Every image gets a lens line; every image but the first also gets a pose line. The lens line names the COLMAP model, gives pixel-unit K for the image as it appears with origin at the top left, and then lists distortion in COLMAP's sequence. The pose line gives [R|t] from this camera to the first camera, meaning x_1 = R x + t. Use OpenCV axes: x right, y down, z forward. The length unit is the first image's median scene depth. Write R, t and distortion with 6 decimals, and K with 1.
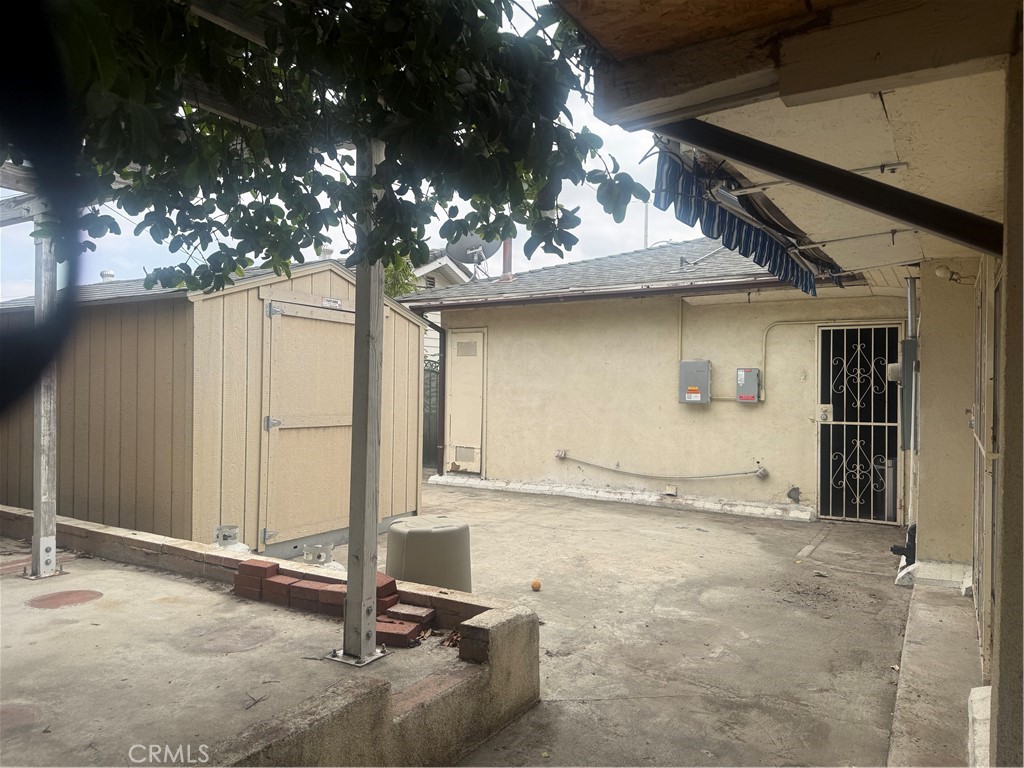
lens RADIAL K [[729.0, 0, 511.1], [0, 729.0, 385.9], [0, 0, 1]] dist [0.013204, 0.003419]
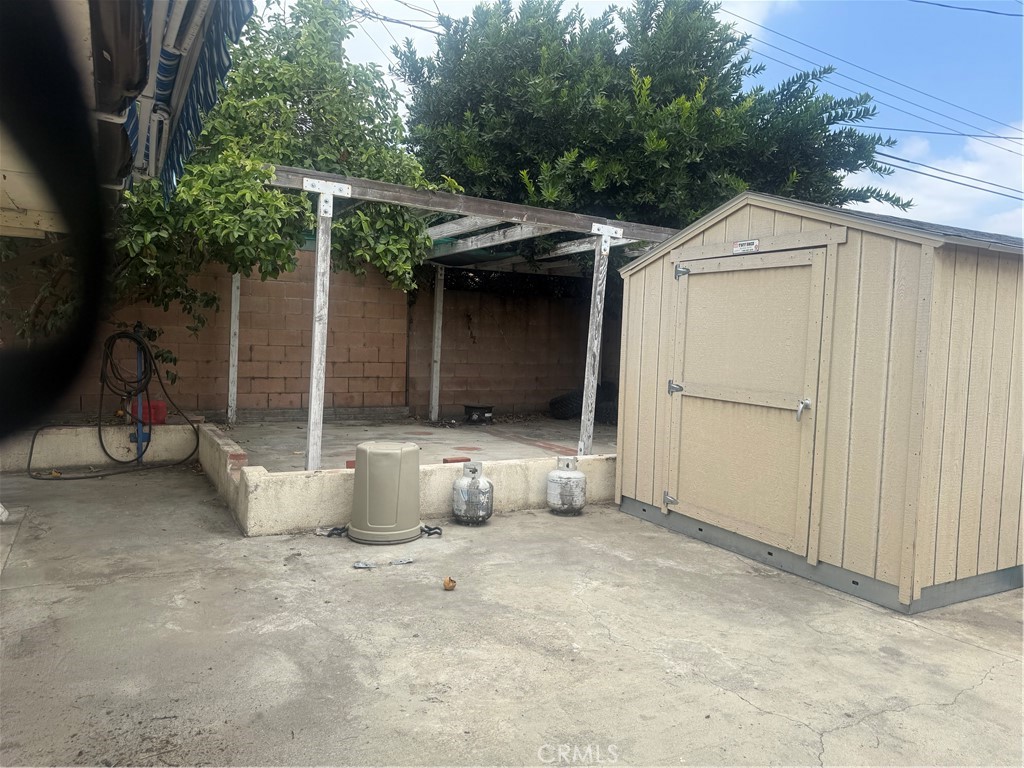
lens RADIAL K [[729.0, 0, 510.9], [0, 729.0, 377.9], [0, 0, 1]] dist [0.013204, 0.003419]
pose [[-0.500398, 0.028511, -0.865326, 0.816123], [-0.039070, 0.997696, 0.055466, -0.010656], [0.864914, 0.061563, -0.498131, 1.675638]]
